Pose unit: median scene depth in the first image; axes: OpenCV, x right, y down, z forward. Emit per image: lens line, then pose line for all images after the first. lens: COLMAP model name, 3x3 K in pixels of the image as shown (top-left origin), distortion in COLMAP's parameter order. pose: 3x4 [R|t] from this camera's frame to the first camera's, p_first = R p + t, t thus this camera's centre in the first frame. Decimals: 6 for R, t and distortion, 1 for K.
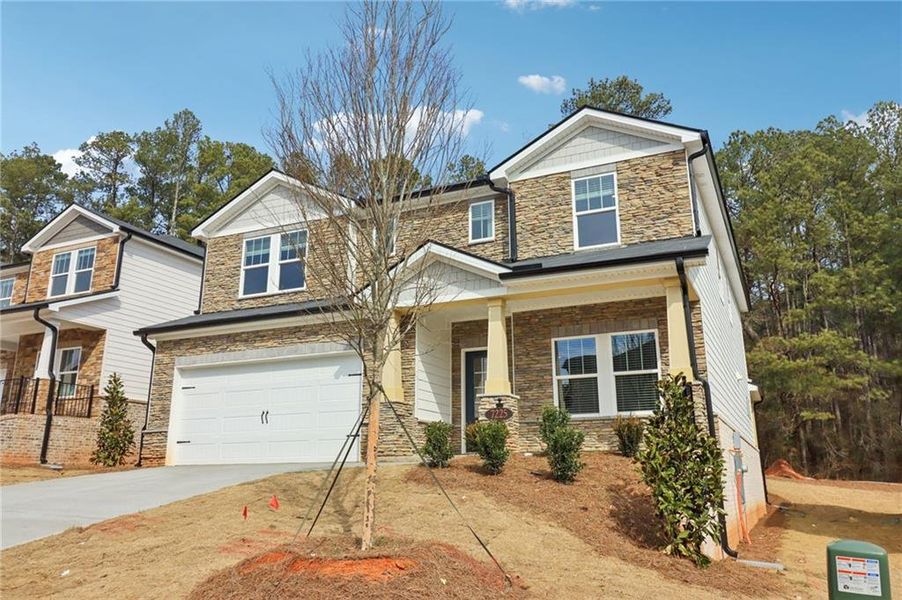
lens RADIAL K [[708.7, 0, 450.1], [0, 708.7, 279.8], [0, 0, 1]] dist [0.009660, 0.003037]
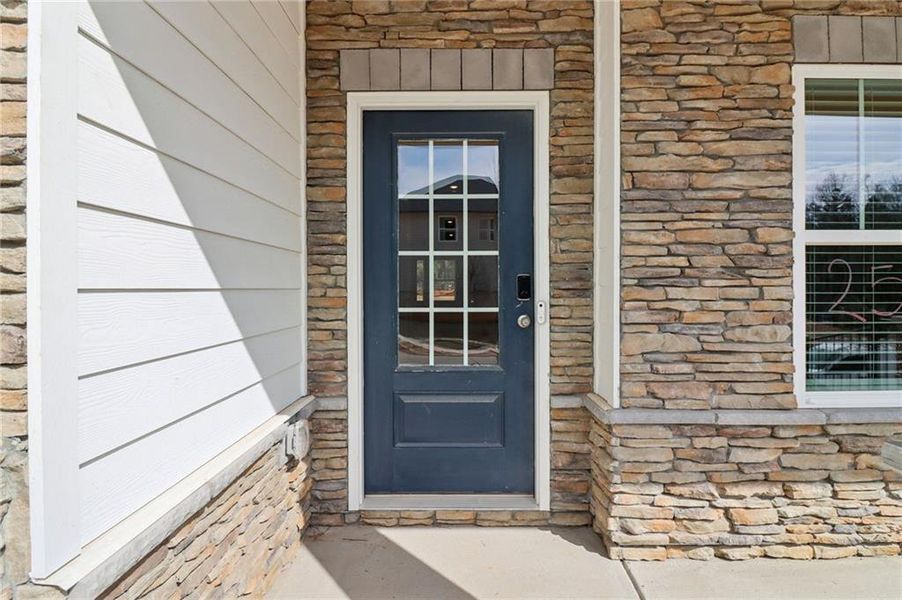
lens RADIAL K [[424.3, 0, 463.5], [0, 424.3, 287.8], [0, 0, 1]] dist [-0.002151, -0.000324]
pose [[0.900350, -0.002368, 0.435160, -0.011832], [-0.118073, 0.961143, 0.249525, 0.121628], [-0.418842, -0.276040, 0.865086, 0.846754]]
